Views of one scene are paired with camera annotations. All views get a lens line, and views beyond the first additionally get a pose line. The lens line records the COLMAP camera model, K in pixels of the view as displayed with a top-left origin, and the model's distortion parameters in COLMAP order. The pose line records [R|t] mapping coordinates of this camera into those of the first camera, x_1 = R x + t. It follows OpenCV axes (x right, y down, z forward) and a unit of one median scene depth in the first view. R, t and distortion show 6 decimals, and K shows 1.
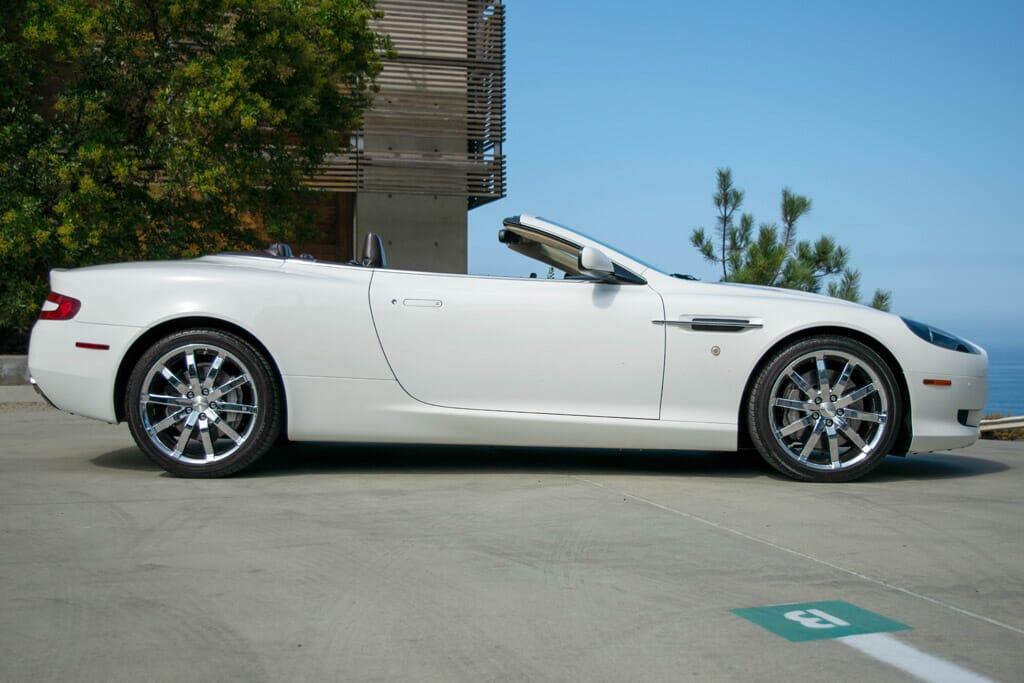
lens RADIAL K [[1113.6, 0, 514.0], [0, 1113.6, 336.1], [0, 0, 1]] dist [-0.106814, 0.000000]
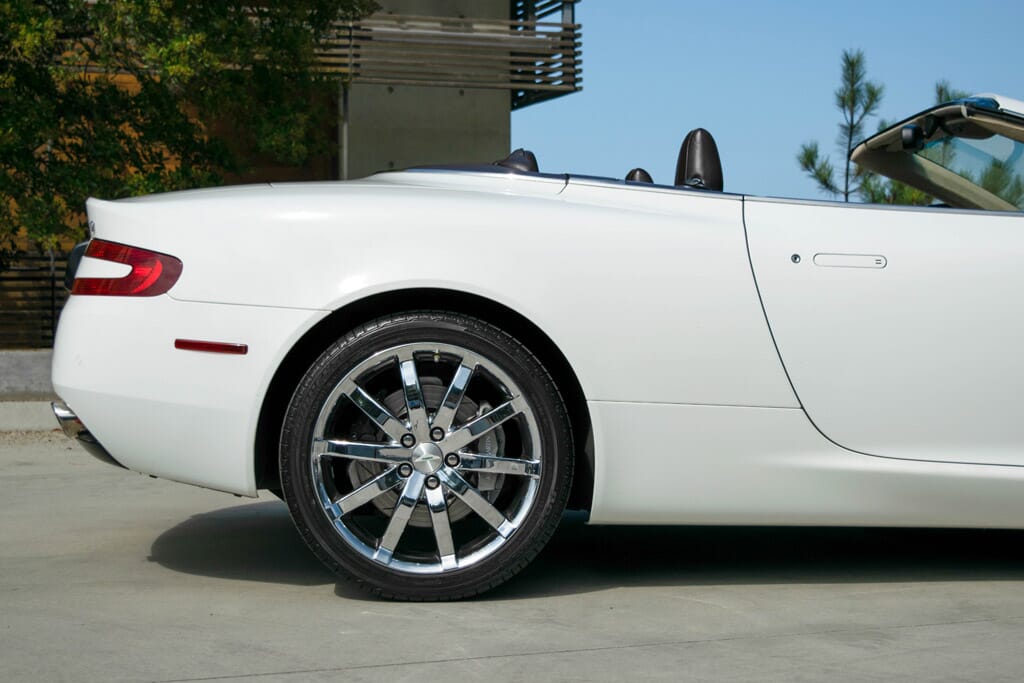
lens RADIAL K [[1665.2, 0, 511.4], [0, 1665.2, 337.8], [0, 0, 1]] dist [-0.070717, 0.000000]
pose [[0.999825, -0.004528, 0.018157, -0.259059], [0.004199, 0.999827, 0.018120, -0.008517], [-0.018236, -0.018041, 0.999671, 0.221334]]
